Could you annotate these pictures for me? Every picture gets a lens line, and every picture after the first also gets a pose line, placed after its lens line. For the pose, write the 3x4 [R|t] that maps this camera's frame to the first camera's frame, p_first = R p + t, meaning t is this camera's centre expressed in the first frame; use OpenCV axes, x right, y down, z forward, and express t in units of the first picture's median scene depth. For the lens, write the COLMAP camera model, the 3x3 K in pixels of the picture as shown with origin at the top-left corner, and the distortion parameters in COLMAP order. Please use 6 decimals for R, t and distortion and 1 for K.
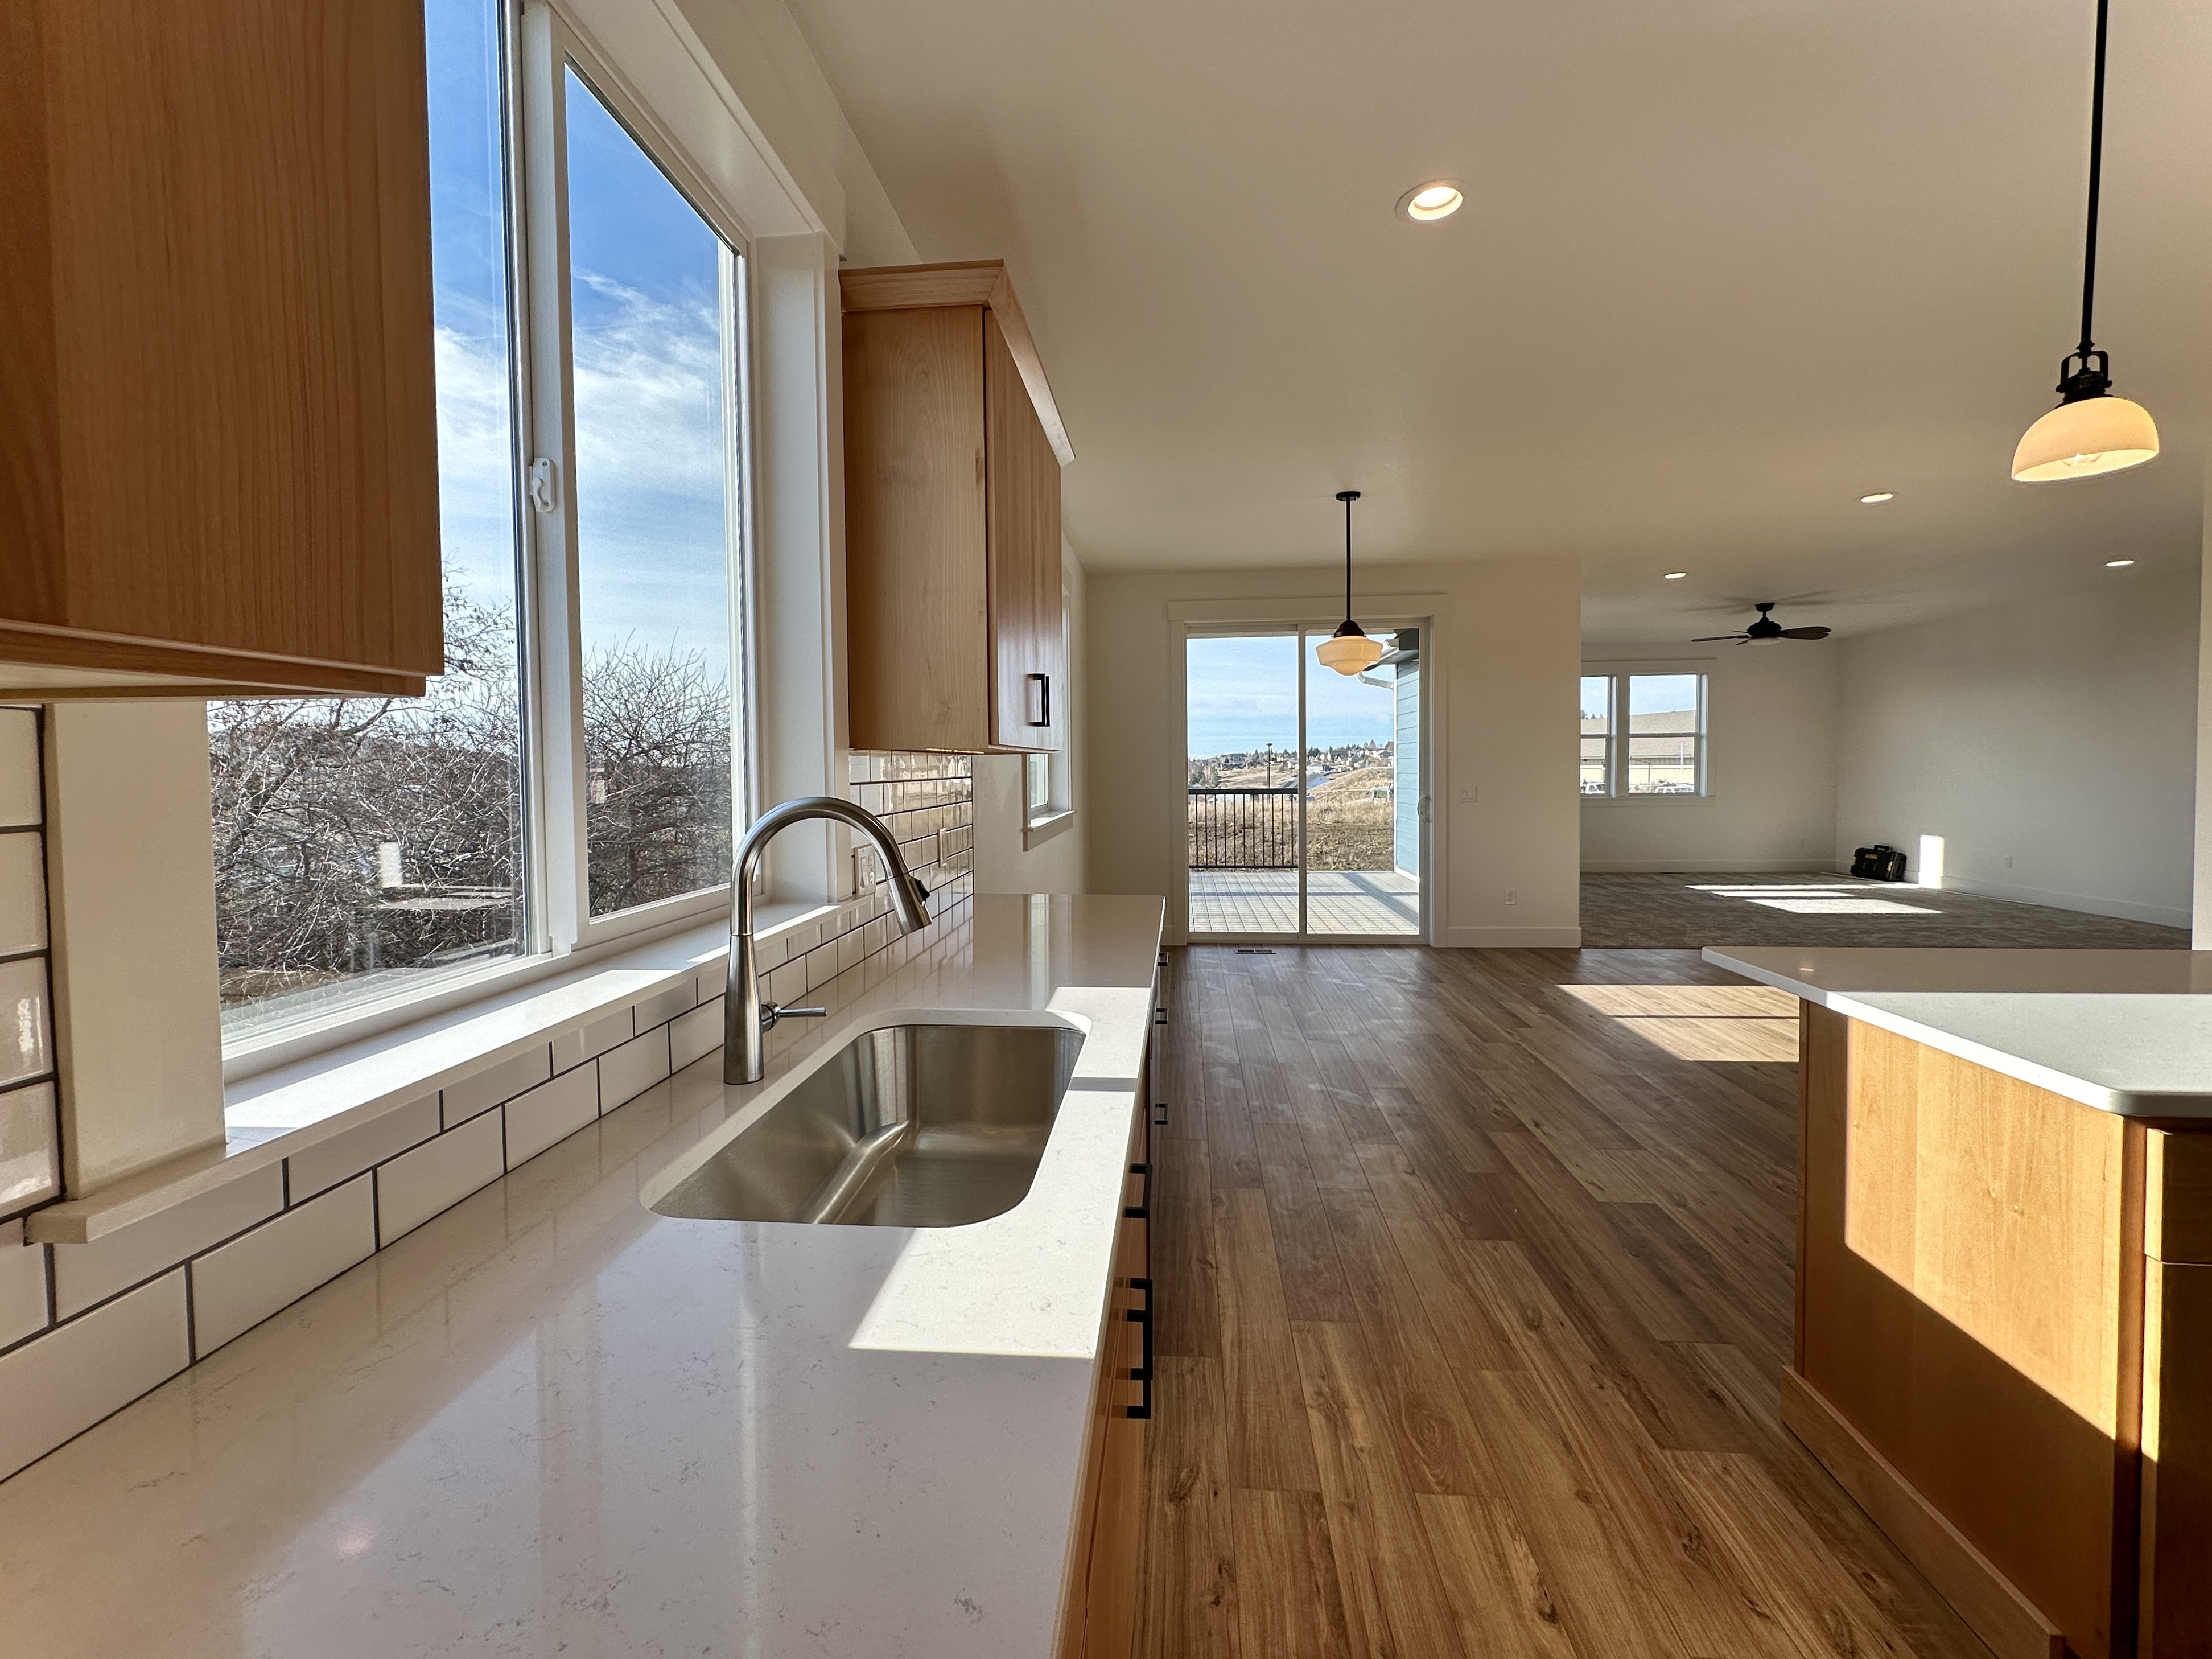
lens RADIAL K [[885.4, 0, 1111.0], [0, 885.4, 809.3], [0, 0, 1]] dist [0.001574, 0.000238]
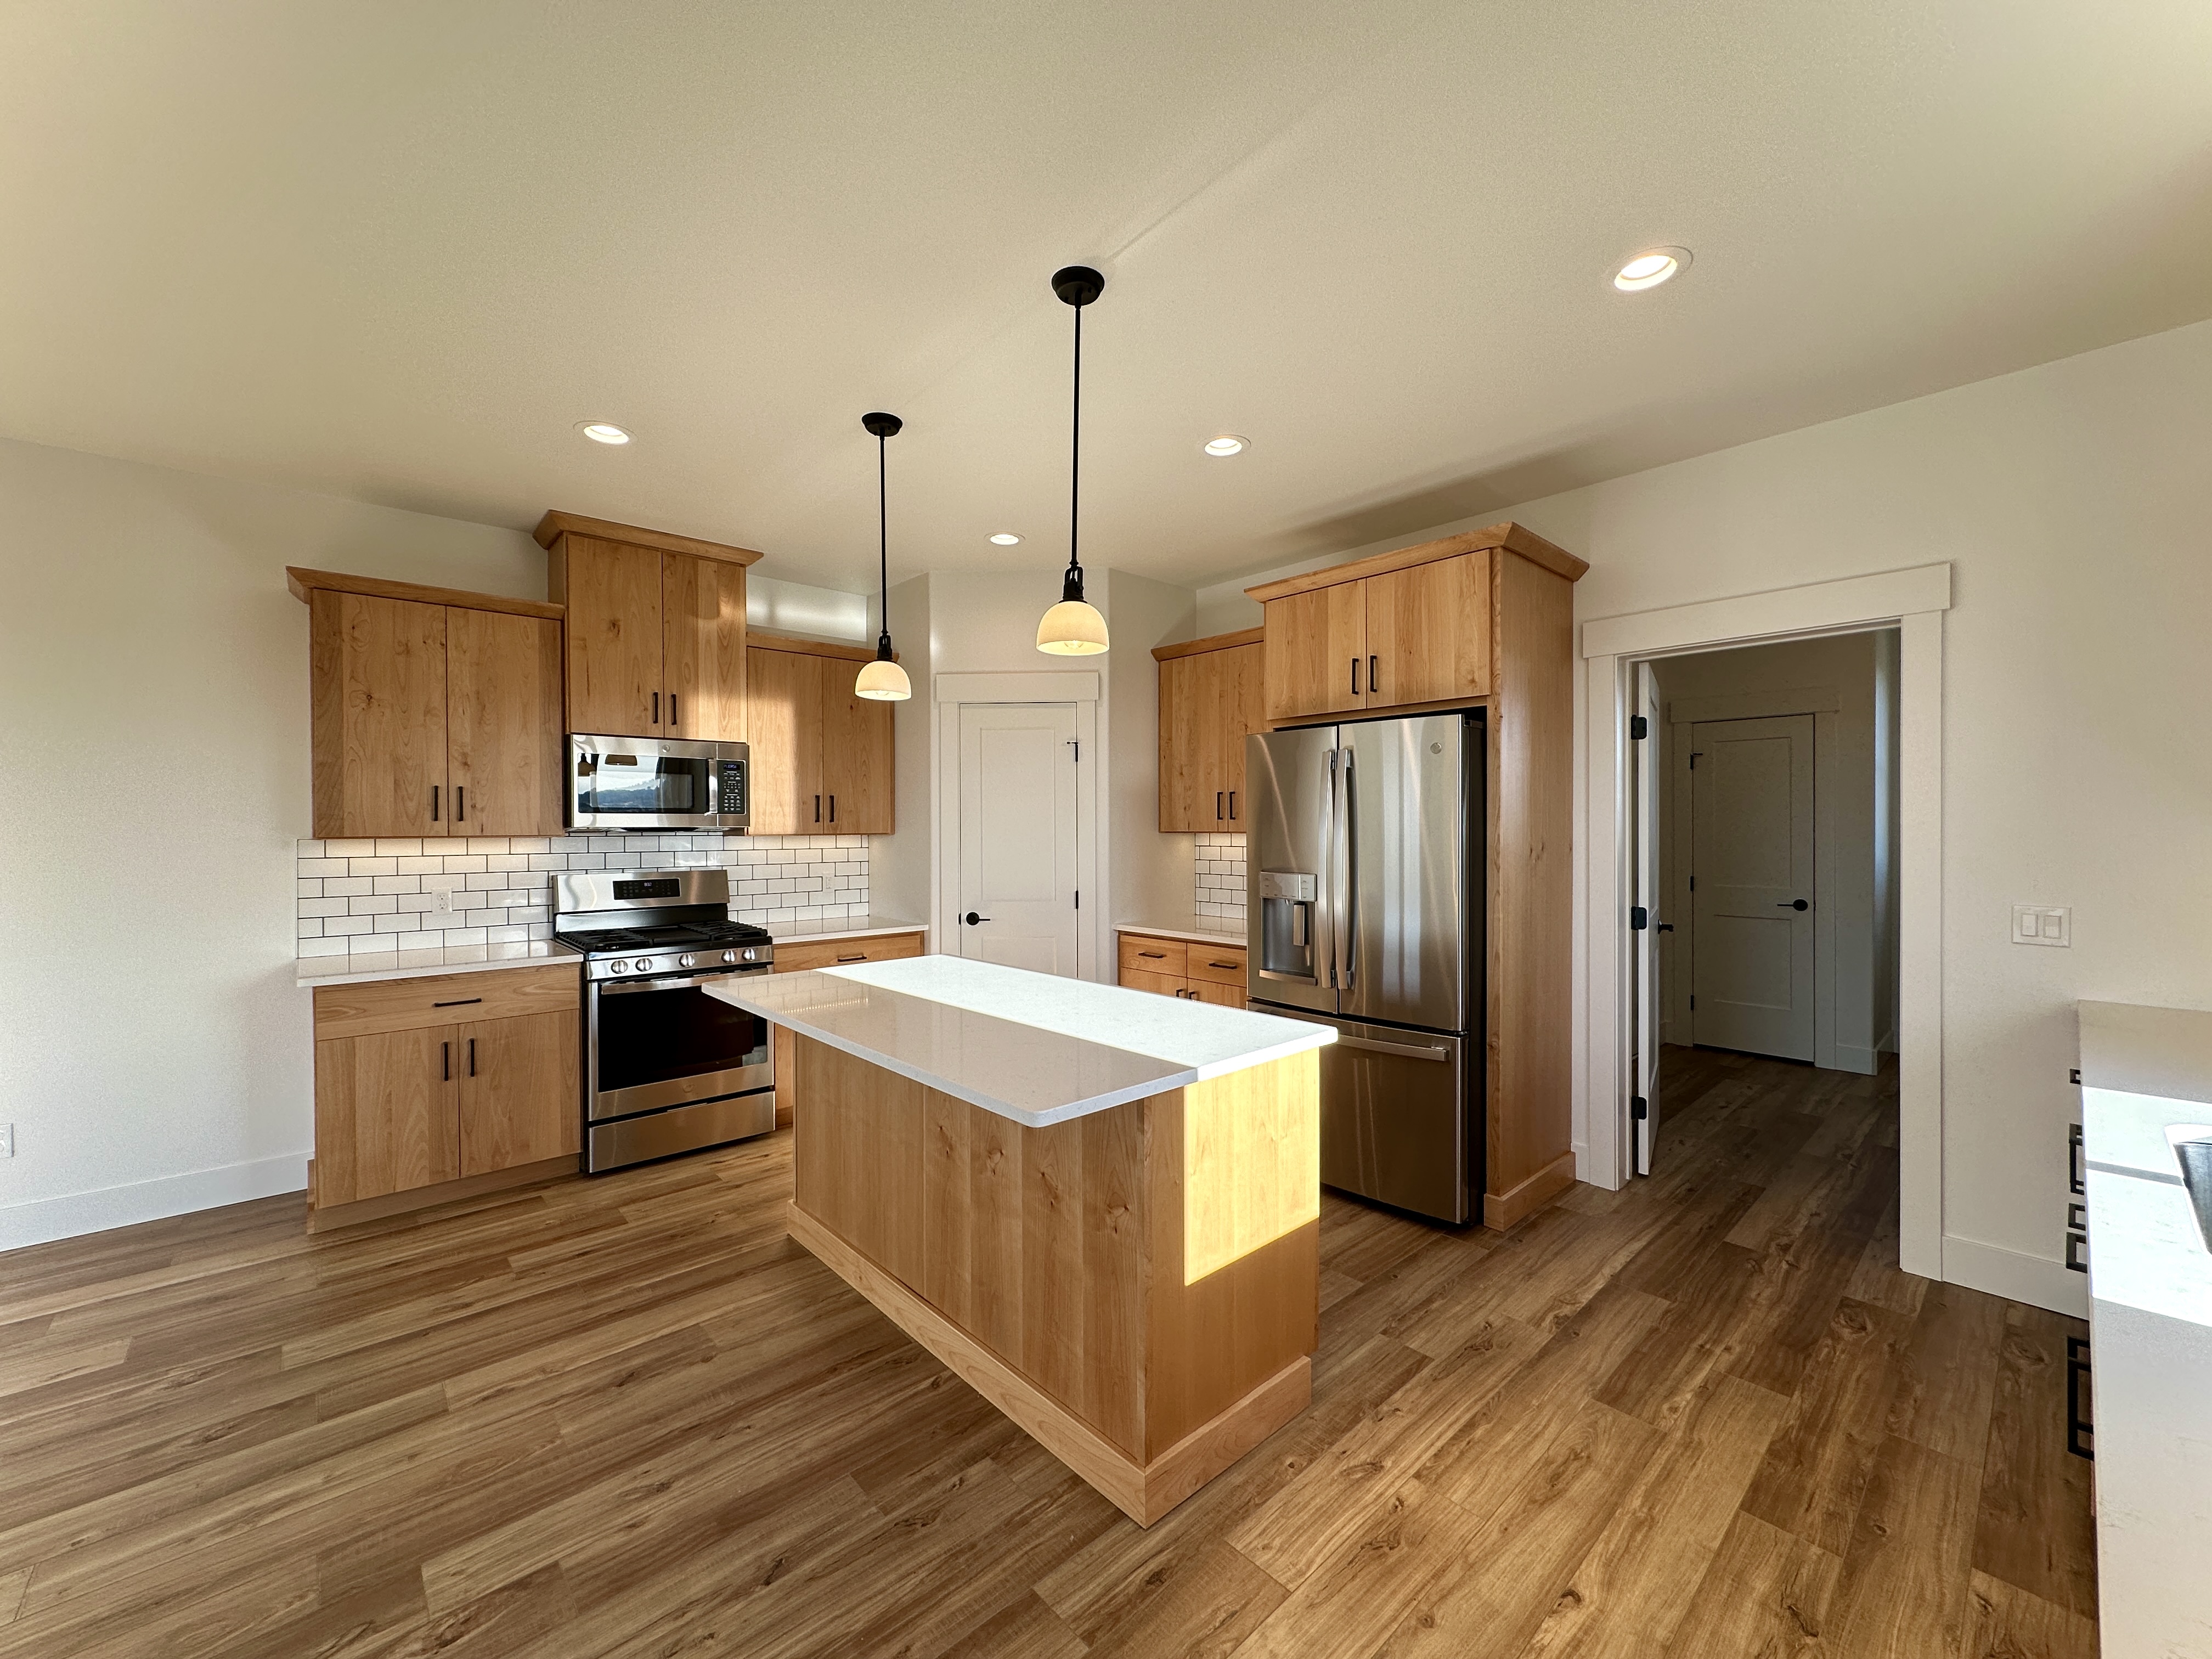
lens RADIAL K [[885.3, 0, 1104.1], [0, 885.3, 831.7], [0, 0, 1]] dist [0.001574, 0.000238]
pose [[-0.735427, 0.006673, 0.677571, 0.132109], [0.039050, 0.998707, 0.032548, -0.143262], [-0.676477, 0.050395, -0.734737, 1.977395]]
